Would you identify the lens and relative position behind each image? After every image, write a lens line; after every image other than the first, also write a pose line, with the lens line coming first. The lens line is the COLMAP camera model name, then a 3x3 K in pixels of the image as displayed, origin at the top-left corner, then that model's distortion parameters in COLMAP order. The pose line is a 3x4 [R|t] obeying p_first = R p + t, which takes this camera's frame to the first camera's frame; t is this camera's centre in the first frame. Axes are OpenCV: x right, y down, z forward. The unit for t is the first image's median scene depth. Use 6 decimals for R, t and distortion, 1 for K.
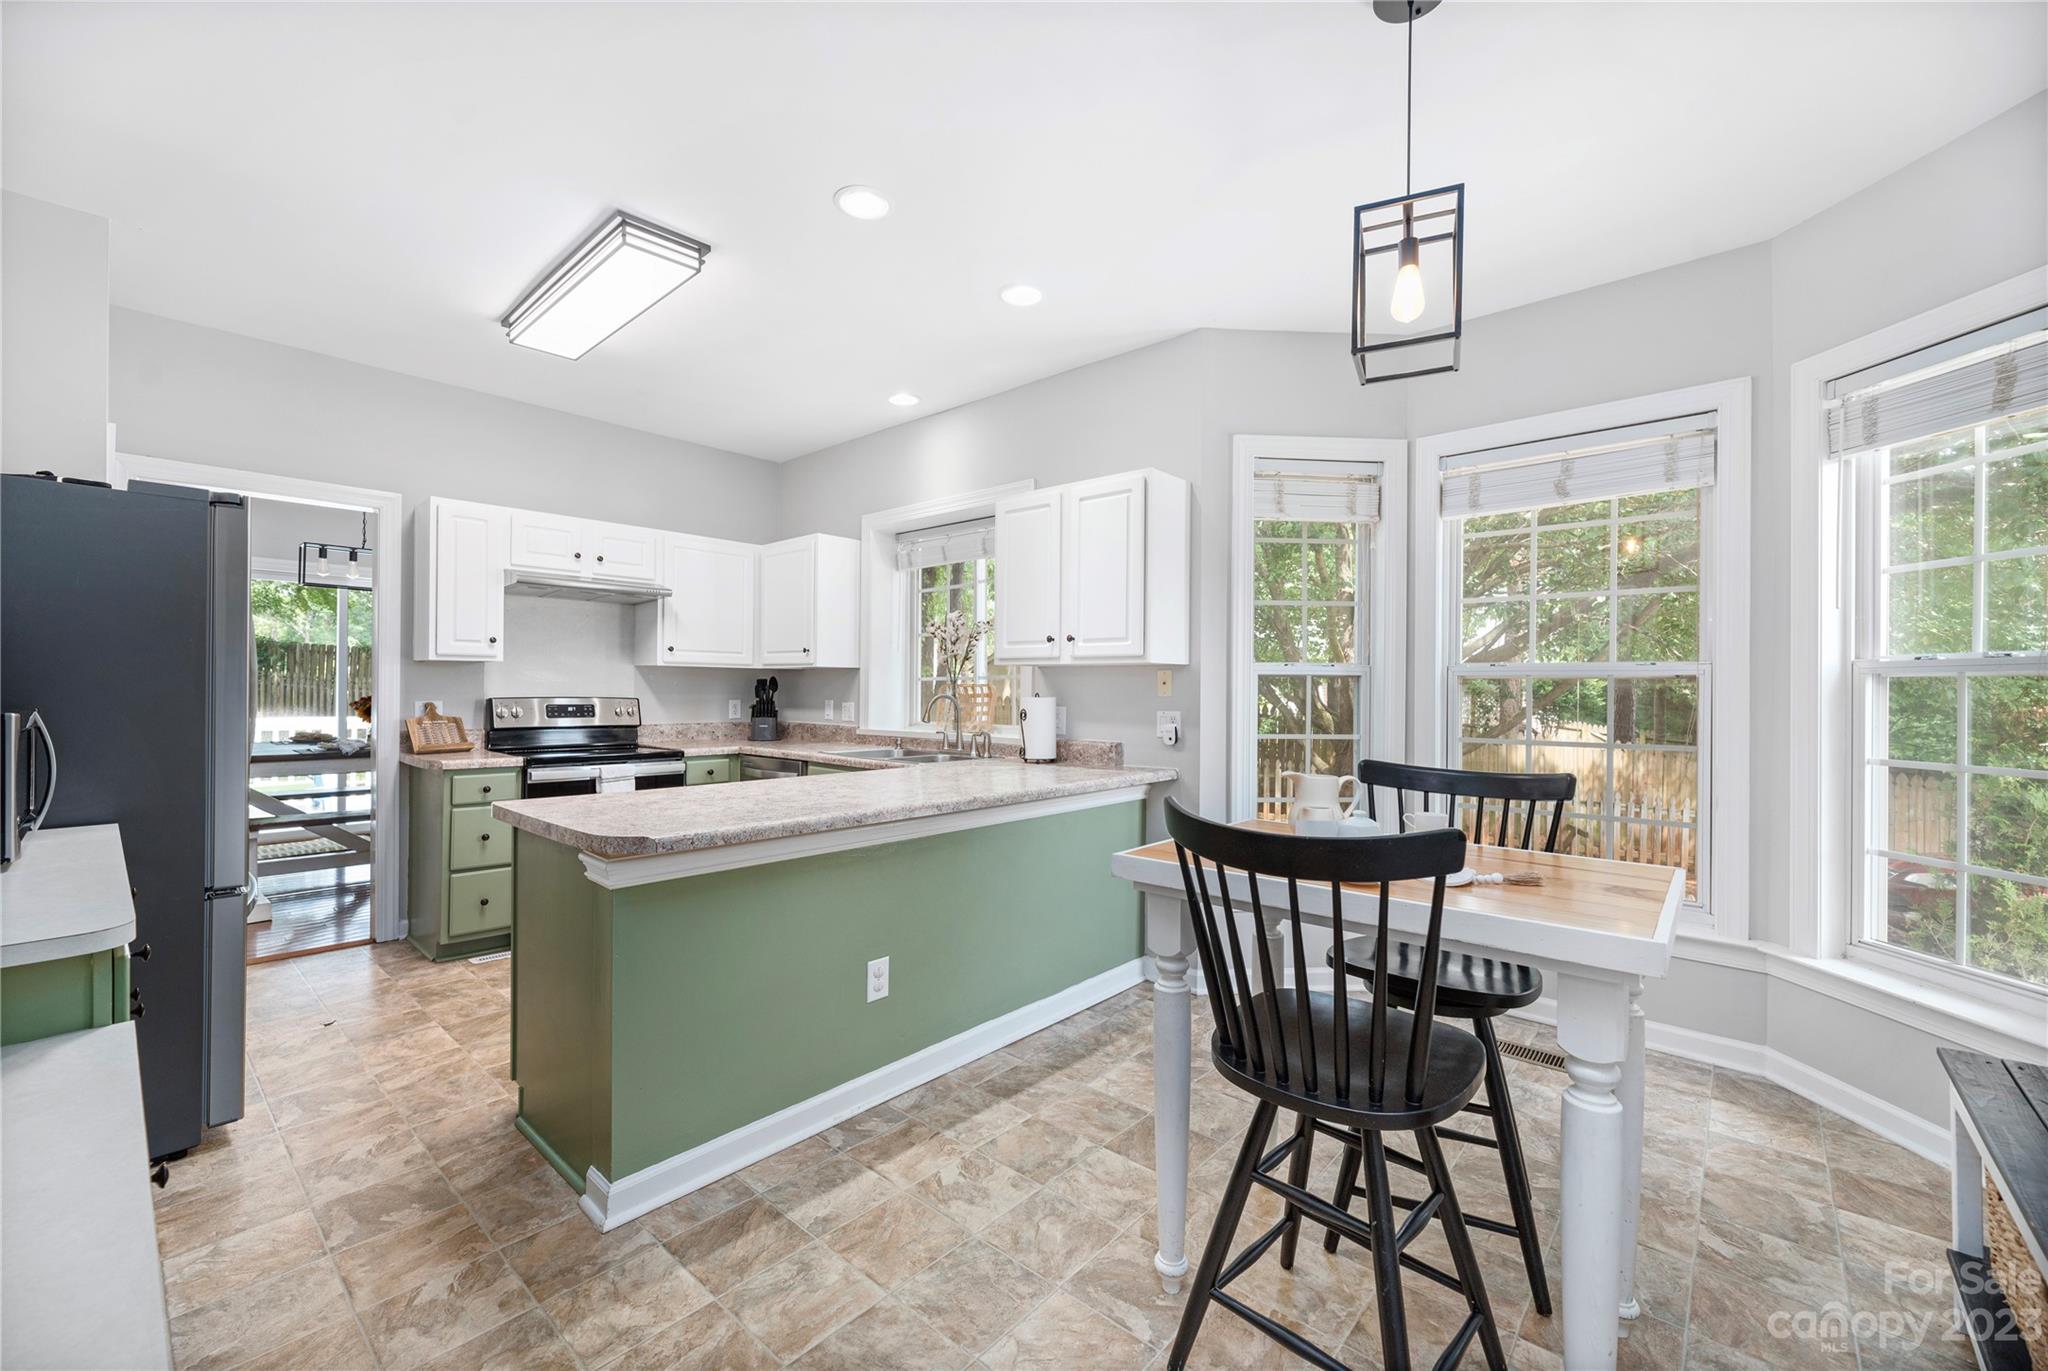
lens RADIAL K [[819.0, 0, 1030.3], [0, 819.0, 687.3], [0, 0, 1]] dist [-0.000747, -0.000126]
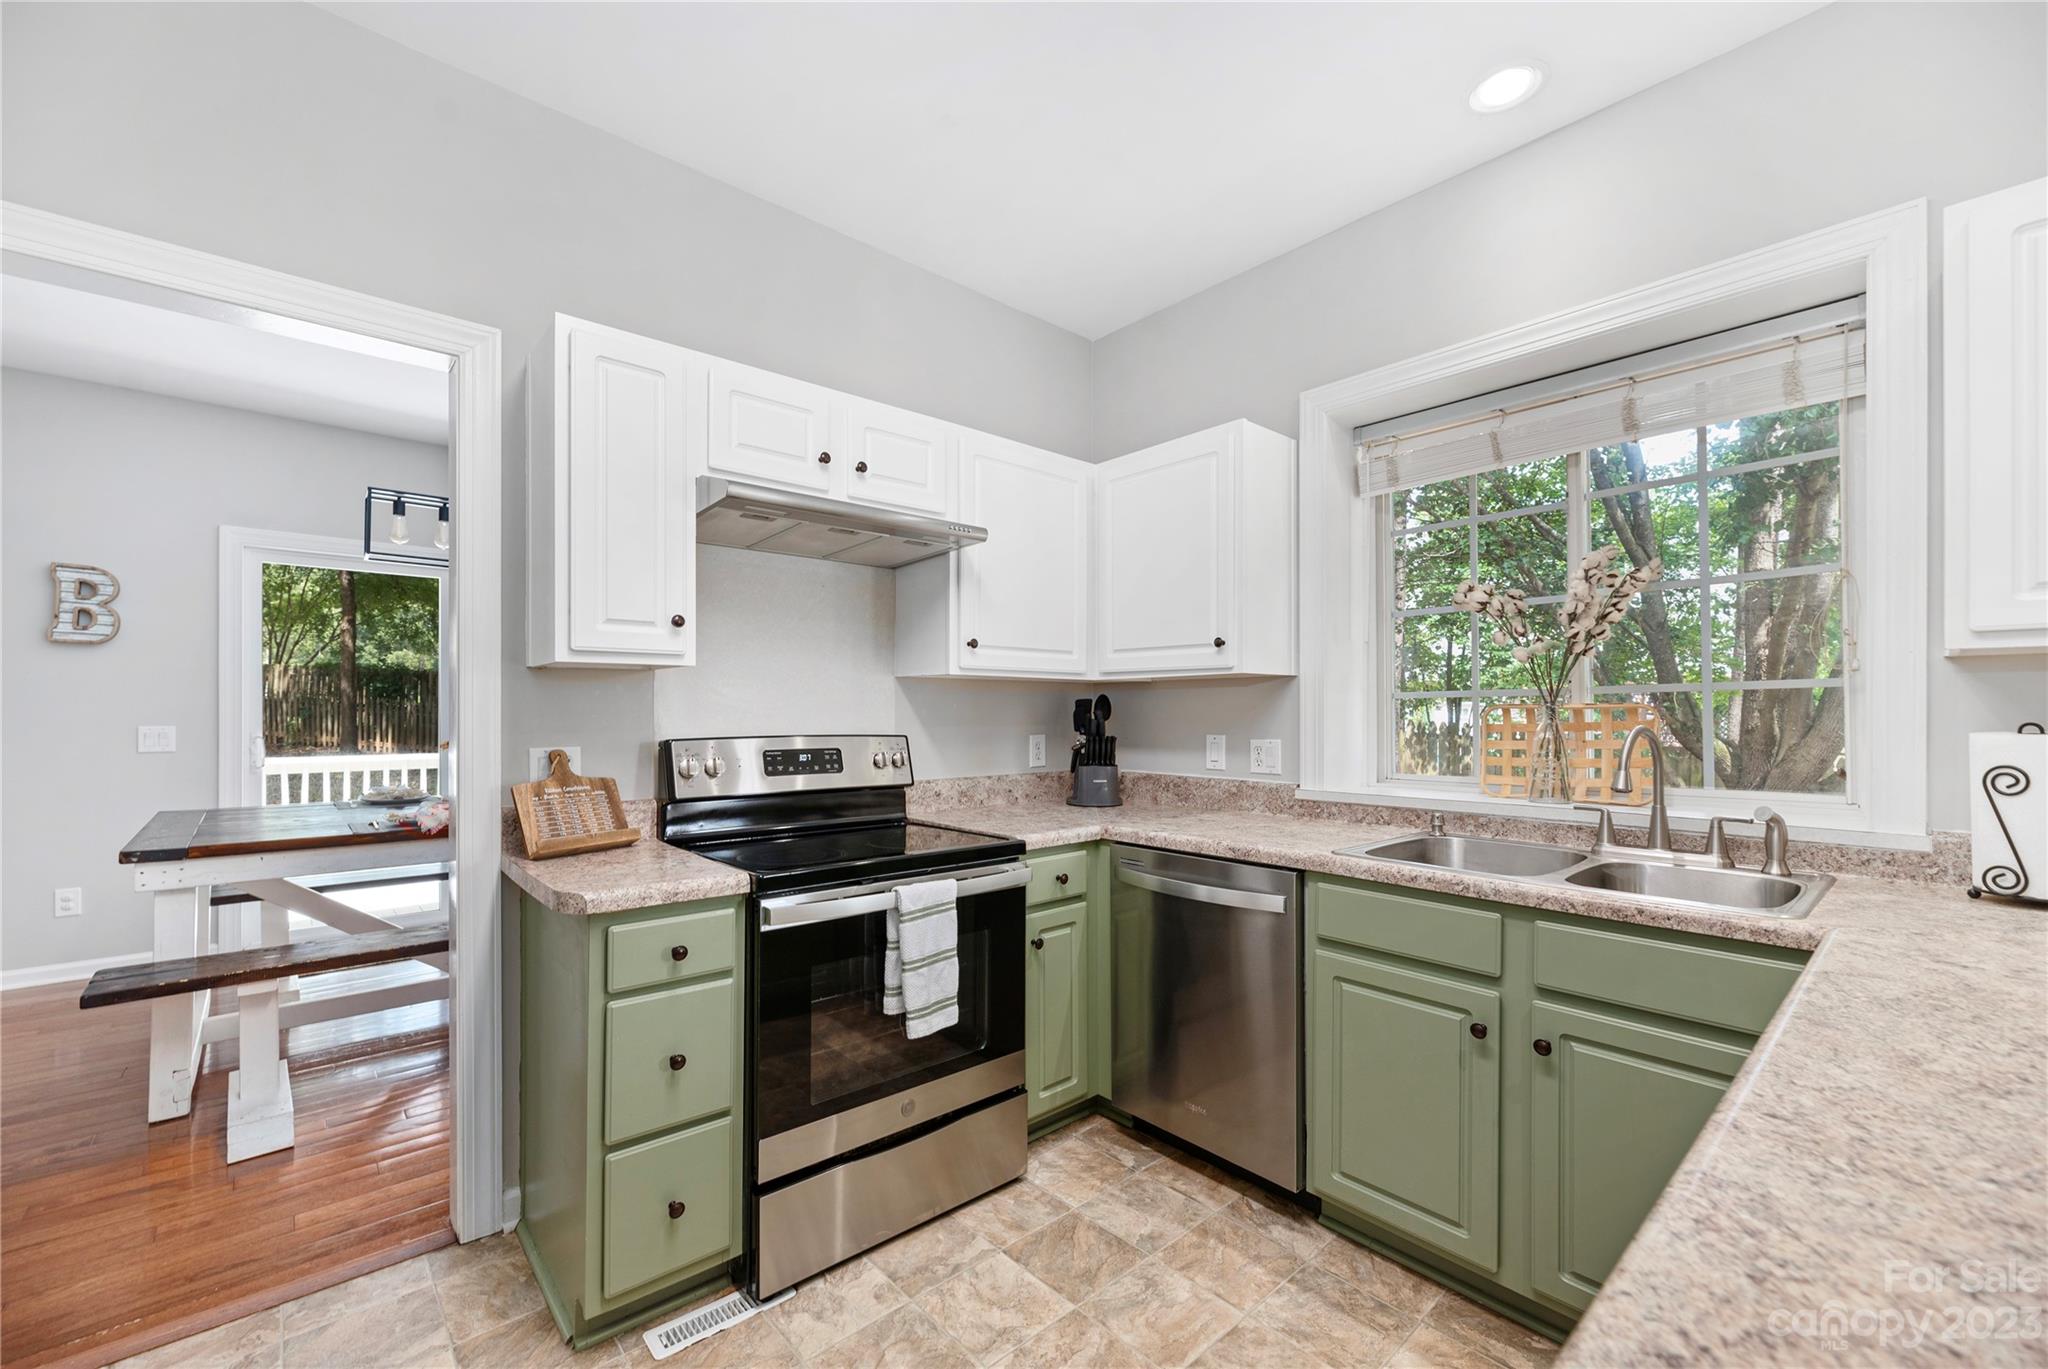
lens RADIAL K [[835.2, 0, 1028.1], [0, 835.2, 708.1], [0, 0, 1]] dist [0.000977, -0.000002]
pose [[0.992910, -0.009476, -0.118490, -0.374126], [0.009255, 0.999954, -0.002415, -0.003361], [0.118508, 0.001301, 0.992952, 0.509307]]
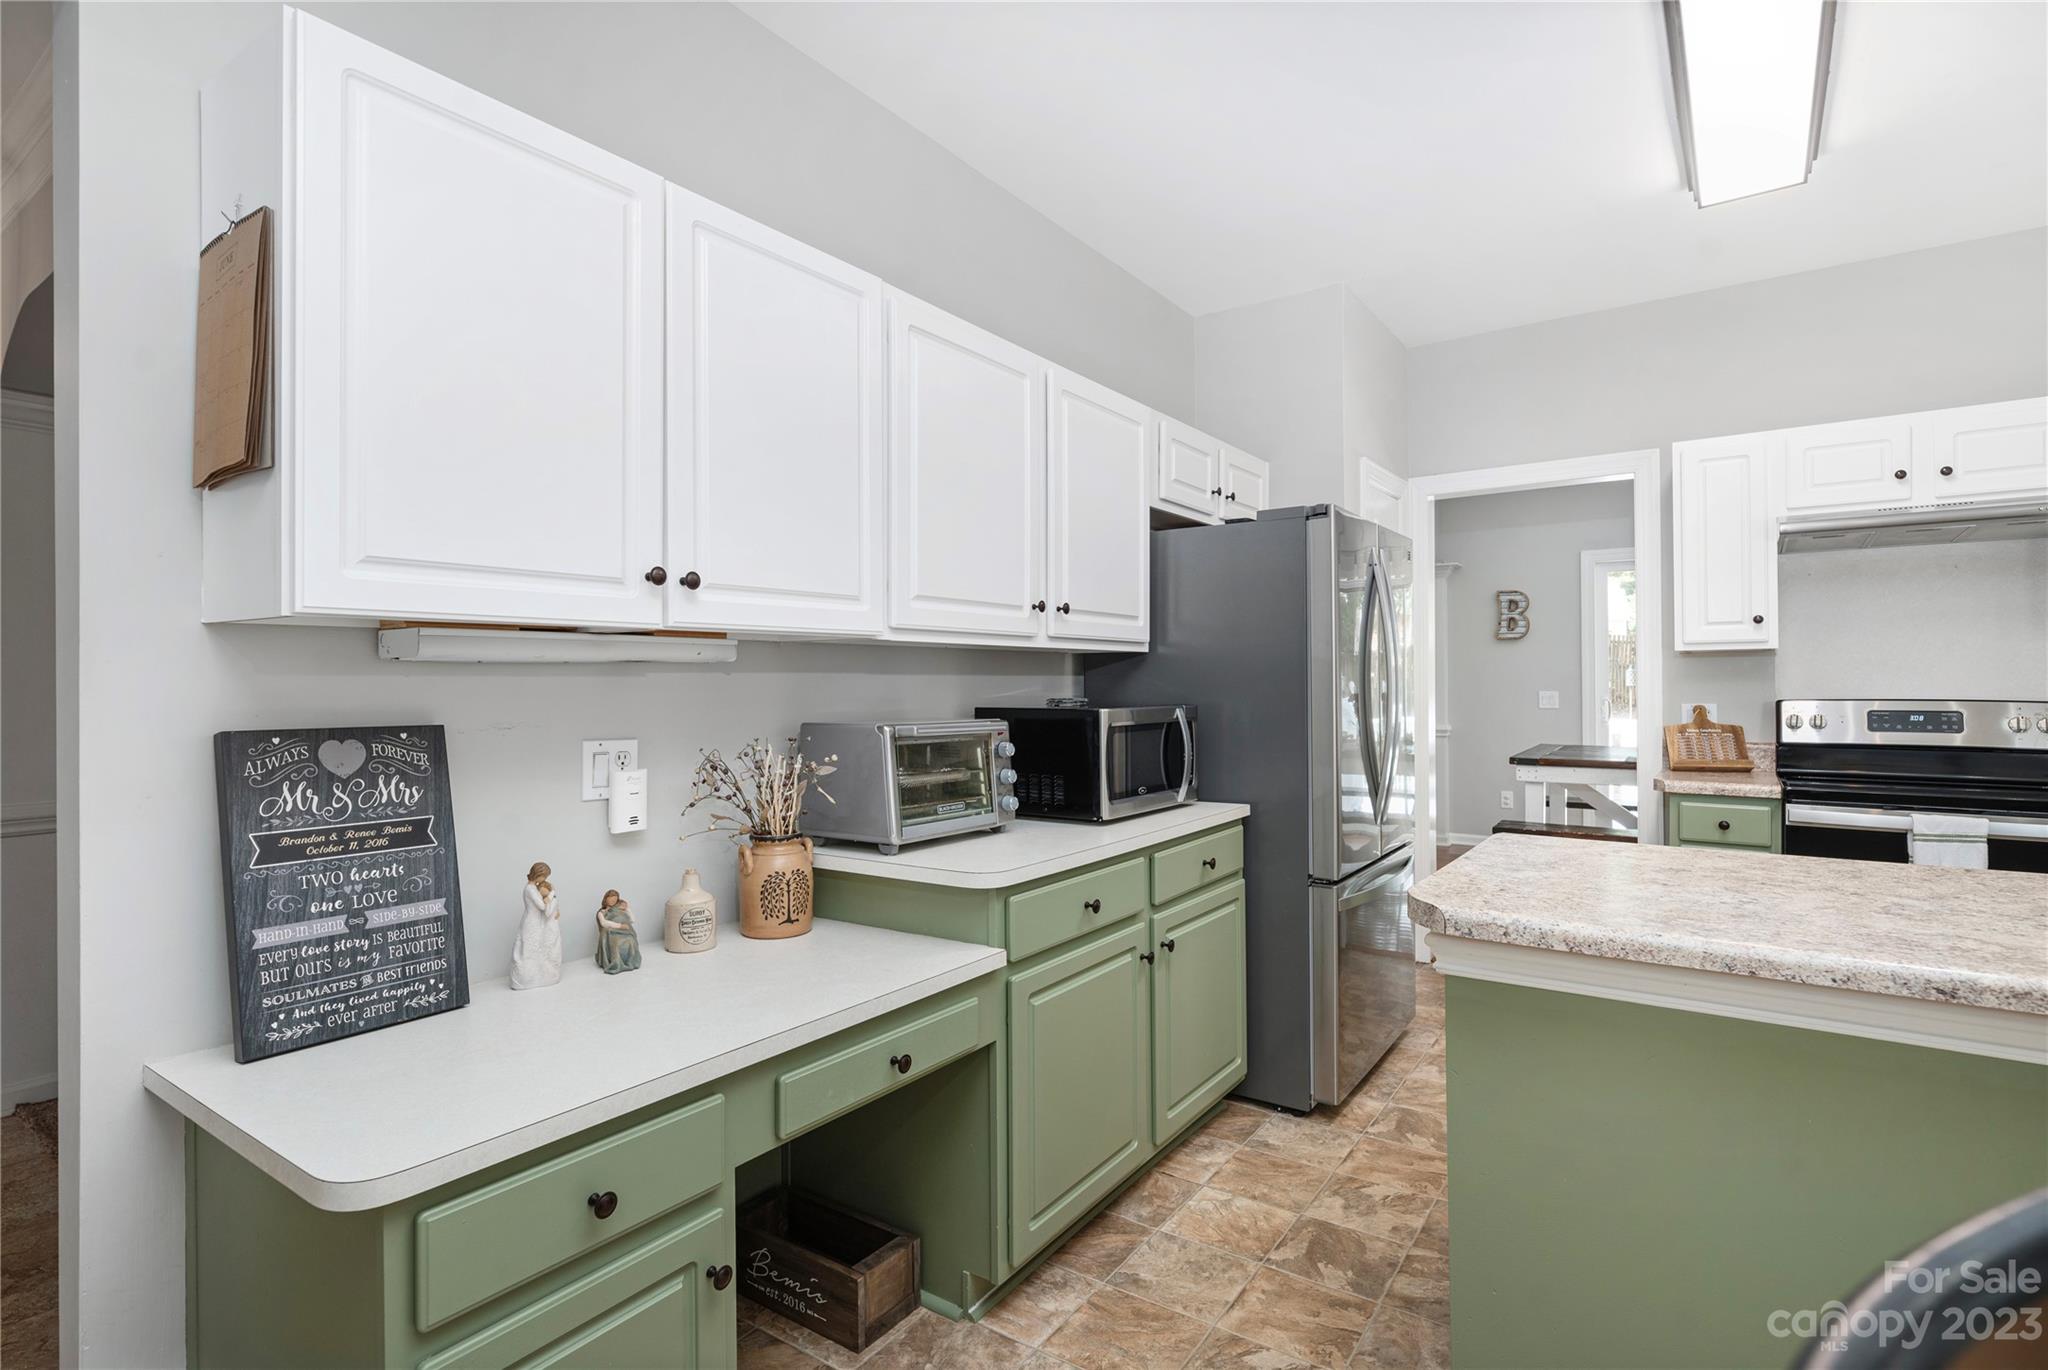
lens RADIAL K [[999.9, 0, 1030.9], [0, 999.9, 679.4], [0, 0, 1]] dist [0.014181, -0.000935]
pose [[0.118328, -0.014722, -0.992865, 0.138373], [0.009922, 0.999858, -0.013643, 0.000432], [0.992925, -0.008237, 0.118458, 0.247599]]
